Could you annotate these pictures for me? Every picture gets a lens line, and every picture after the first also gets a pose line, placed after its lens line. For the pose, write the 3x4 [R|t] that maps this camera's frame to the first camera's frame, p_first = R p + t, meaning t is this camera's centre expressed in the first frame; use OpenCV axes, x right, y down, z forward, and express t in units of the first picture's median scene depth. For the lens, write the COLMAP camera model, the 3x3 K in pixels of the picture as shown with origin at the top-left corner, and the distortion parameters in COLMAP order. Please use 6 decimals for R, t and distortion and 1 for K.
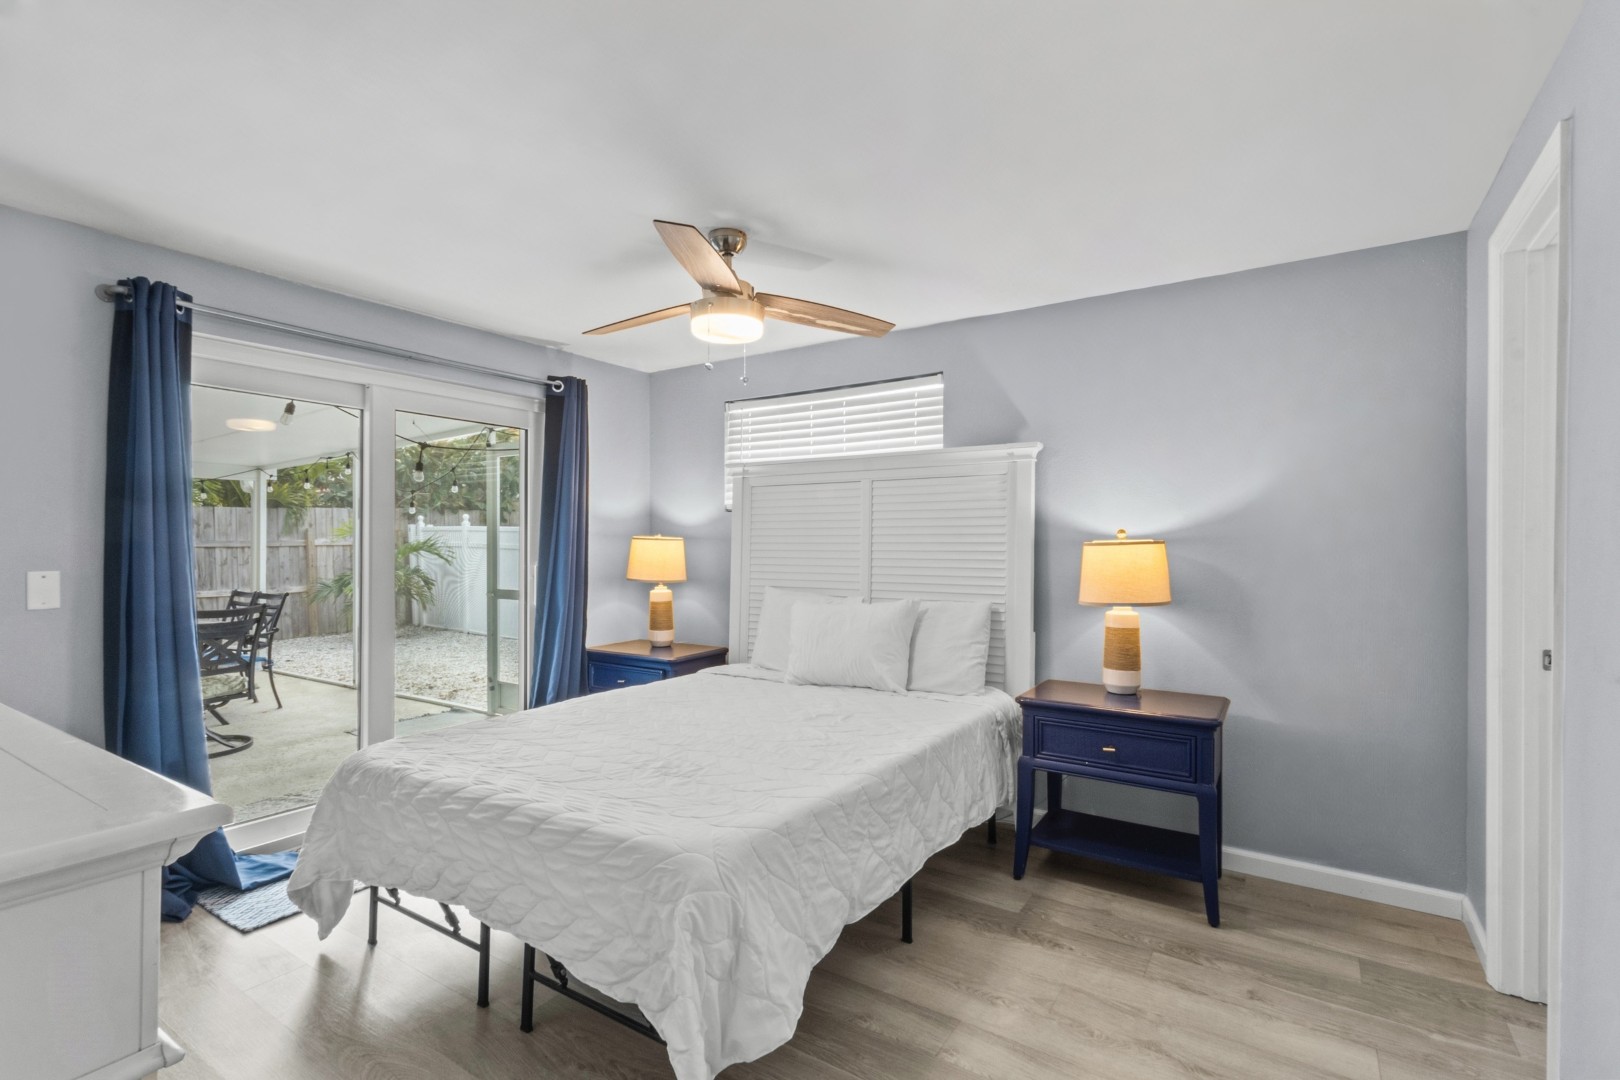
lens RADIAL K [[750.8, 0, 811.2], [0, 750.8, 542.8], [0, 0, 1]] dist [0.004252, 0.000958]
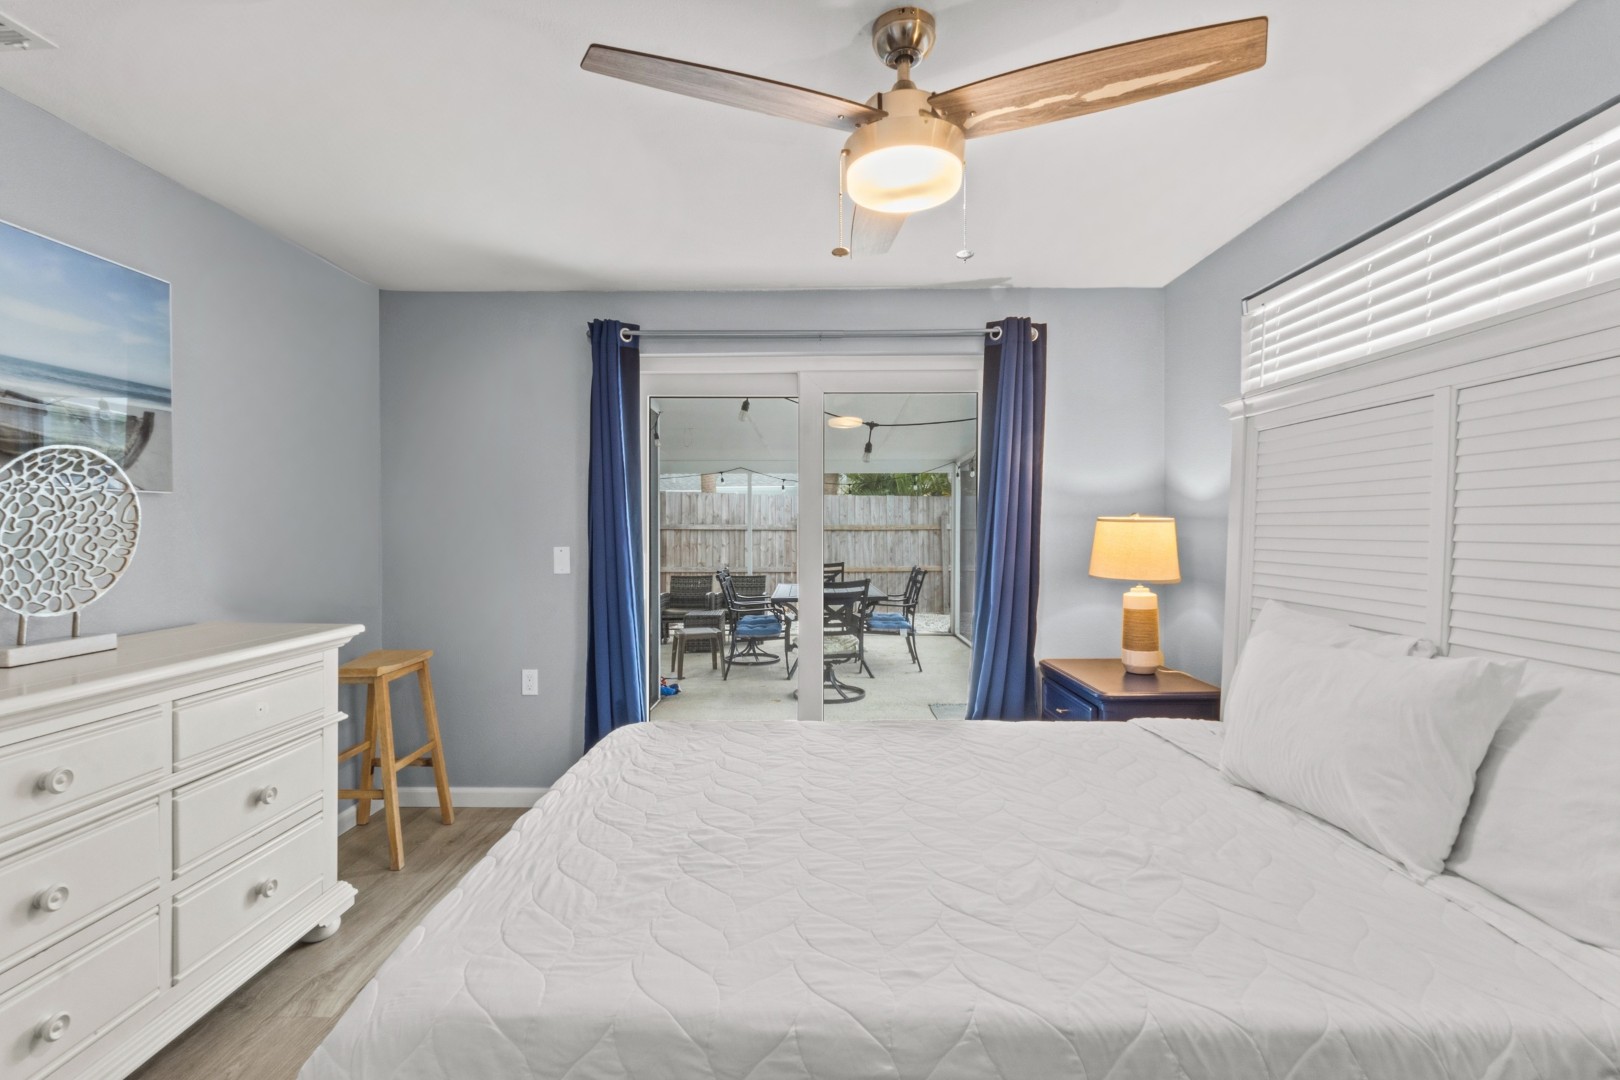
lens RADIAL K [[750.8, 0, 805.5], [0, 750.8, 543.0], [0, 0, 1]] dist [0.004252, 0.000958]
pose [[0.529902, 0.018902, -0.847848, 0.245047], [0.001102, 0.999735, 0.022977, -0.000402], [0.848058, -0.013110, 0.529741, 0.389067]]
